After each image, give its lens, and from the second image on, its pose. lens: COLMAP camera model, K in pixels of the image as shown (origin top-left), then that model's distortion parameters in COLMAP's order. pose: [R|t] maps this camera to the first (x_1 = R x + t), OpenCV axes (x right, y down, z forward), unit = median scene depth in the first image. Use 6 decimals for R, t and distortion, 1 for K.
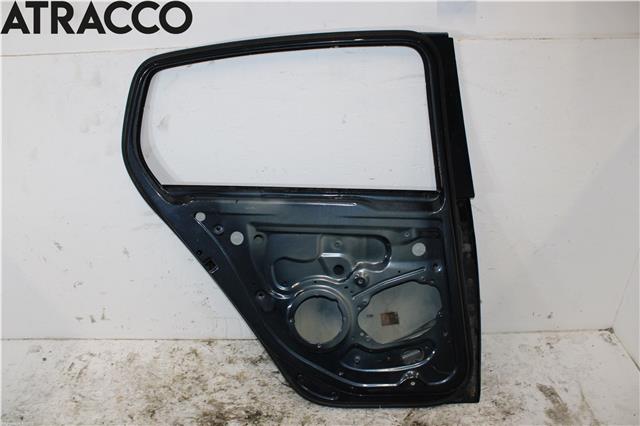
lens RADIAL K [[531.8, 0, 319.5], [0, 531.8, 212.1], [0, 0, 1]] dist [-0.144201, 0.117439]
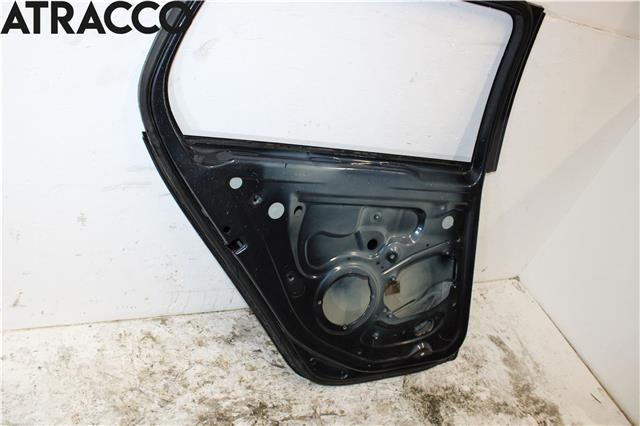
lens RADIAL K [[531.8, 0, 322.1], [0, 531.8, 211.0], [0, 0, 1]] dist [-0.144201, 0.117439]
pose [[0.868456, 0.002633, 0.495760, -0.455587], [-0.097878, 0.981214, 0.166248, -0.081863], [-0.486009, -0.192903, 0.852399, 0.275252]]
